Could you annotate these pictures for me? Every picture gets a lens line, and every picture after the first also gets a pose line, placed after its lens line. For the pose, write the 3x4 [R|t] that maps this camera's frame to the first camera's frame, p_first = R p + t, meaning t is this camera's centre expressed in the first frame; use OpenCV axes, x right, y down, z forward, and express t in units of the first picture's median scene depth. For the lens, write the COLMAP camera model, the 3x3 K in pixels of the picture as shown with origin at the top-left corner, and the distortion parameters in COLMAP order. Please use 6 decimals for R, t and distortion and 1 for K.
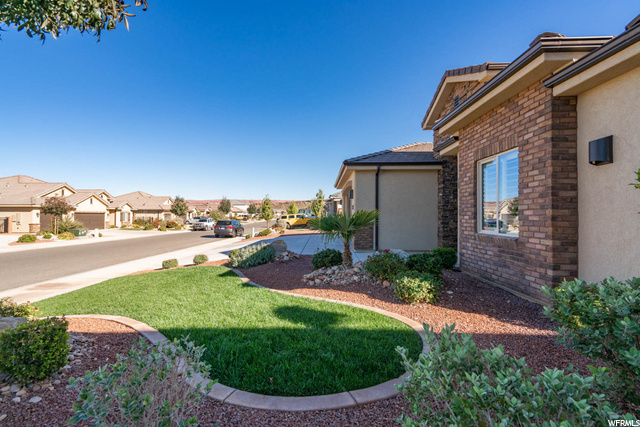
lens RADIAL K [[290.7, 0, 318.7], [0, 290.7, 214.6], [0, 0, 1]] dist [-0.000683, 0.001639]
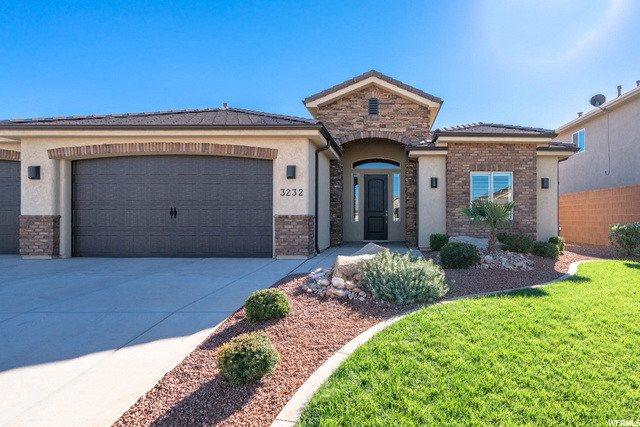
lens RADIAL K [[347.2, 0, 389.7], [0, 347.2, 213.7], [0, 0, 1]] dist [-0.014253, 0.003466]
pose [[-0.024895, 0.008189, 0.999657, -1.633994], [-0.005654, 0.999949, -0.008332, 0.066861], [-0.999674, -0.005859, -0.024847, 1.957565]]
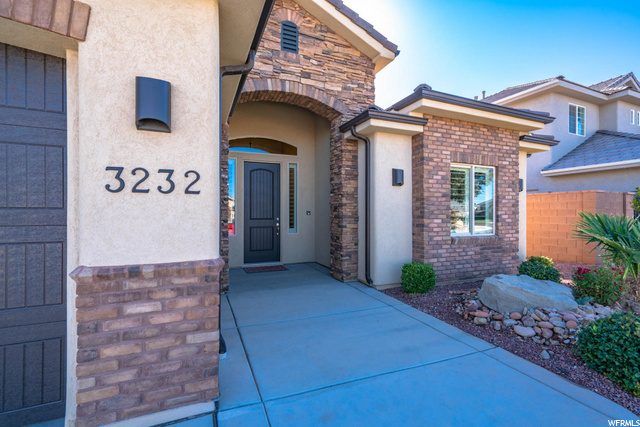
lens RADIAL K [[290.7, 0, 317.7], [0, 290.7, 212.2], [0, 0, 1]] dist [-0.000683, 0.001639]
pose [[-0.408543, -0.000626, 0.912739, -0.204712], [-0.007863, 0.999965, -0.002834, -0.016645], [-0.912705, -0.008334, -0.408534, 2.406424]]
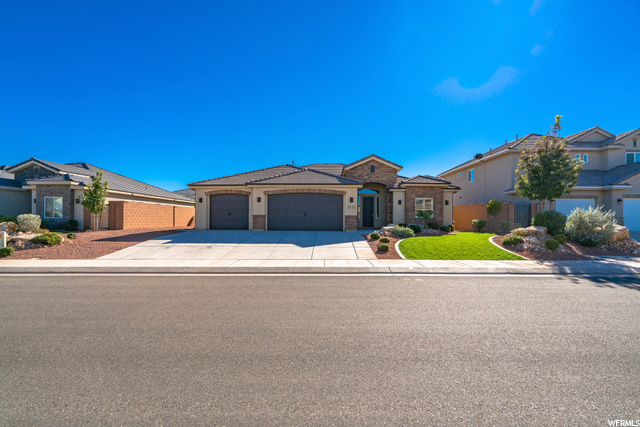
lens RADIAL K [[290.7, 0, 317.9], [0, 290.7, 215.2], [0, 0, 1]] dist [-0.000683, 0.001639]
pose [[0.012775, 0.006203, 0.999899, -4.122202], [-0.011181, 0.999919, -0.006061, 0.092256], [-0.999856, -0.011102, 0.012843, 2.900970]]
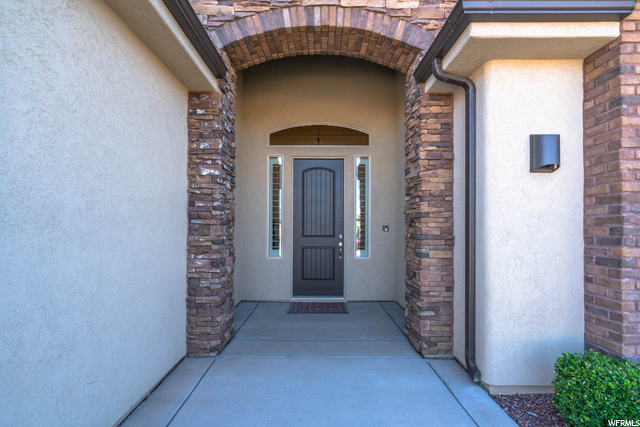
lens RADIAL K [[290.7, 0, 318.9], [0, 290.7, 224.1], [0, 0, 1]] dist [-0.000683, 0.001639]
pose [[-0.027804, 0.003070, 0.999609, 0.240202], [-0.010787, 0.999936, -0.003371, -0.027504], [-0.999555, -0.010876, -0.027770, 2.037869]]
